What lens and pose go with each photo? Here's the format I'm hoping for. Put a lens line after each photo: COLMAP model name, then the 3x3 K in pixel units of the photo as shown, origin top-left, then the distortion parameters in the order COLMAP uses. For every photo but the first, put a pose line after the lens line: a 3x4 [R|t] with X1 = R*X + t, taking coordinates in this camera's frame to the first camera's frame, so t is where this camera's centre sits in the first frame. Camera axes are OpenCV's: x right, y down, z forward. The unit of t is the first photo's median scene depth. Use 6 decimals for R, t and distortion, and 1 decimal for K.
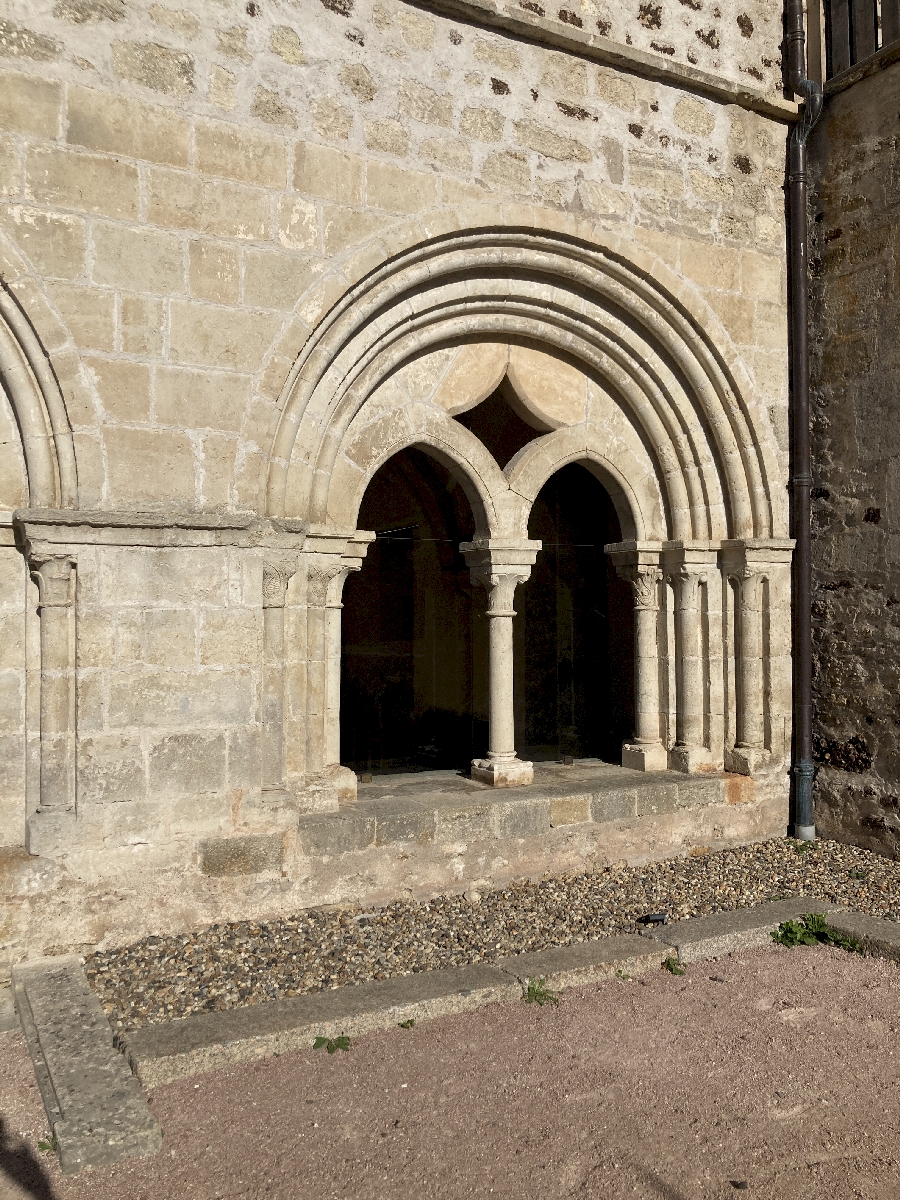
lens RADIAL K [[1000.0, 0, 487.1], [0, 1000.0, 588.6], [0, 0, 1]] dist [0.001998, 0.013007]
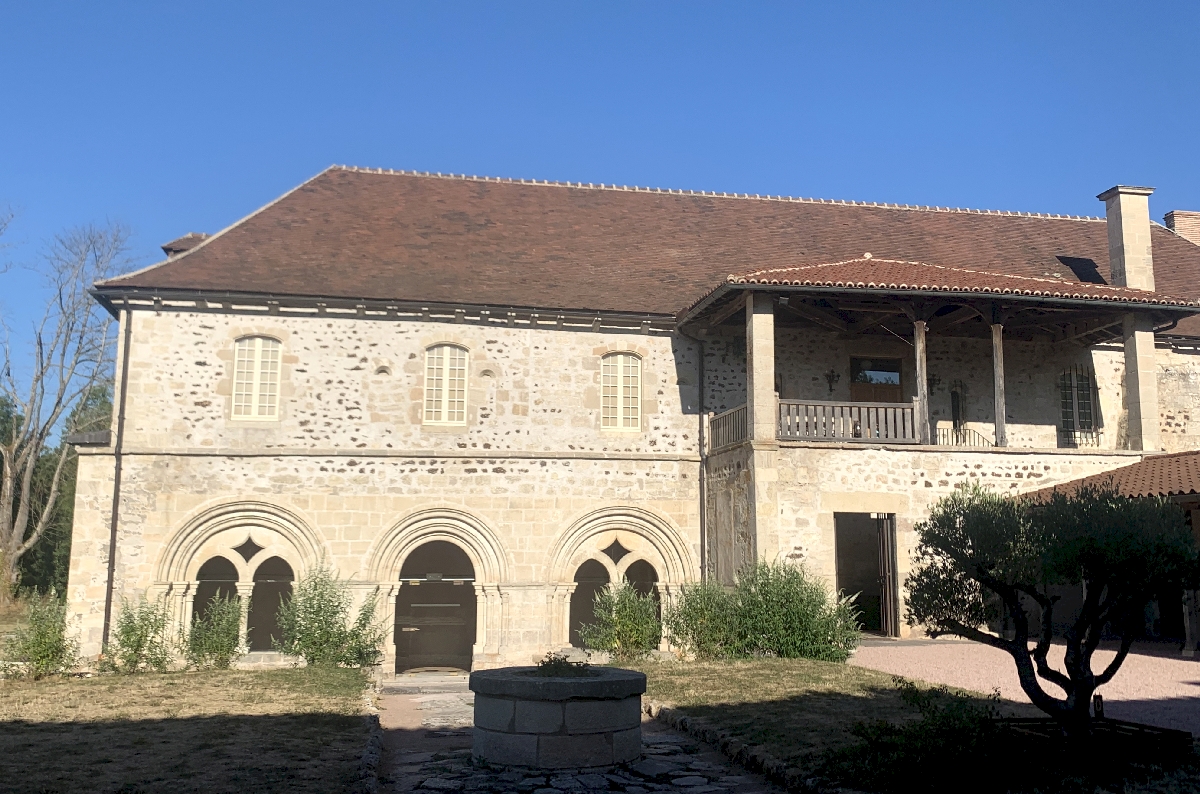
lens RADIAL K [[1136.0, 0, 618.0], [0, 1136.0, 348.7], [0, 0, 1]] dist [0.102939, -0.002924]
pose [[0.955175, -0.044235, -0.292719, 1.533593], [-0.004410, 0.986538, -0.163473, -0.254097], [0.296009, 0.157437, 0.942121, -3.684153]]
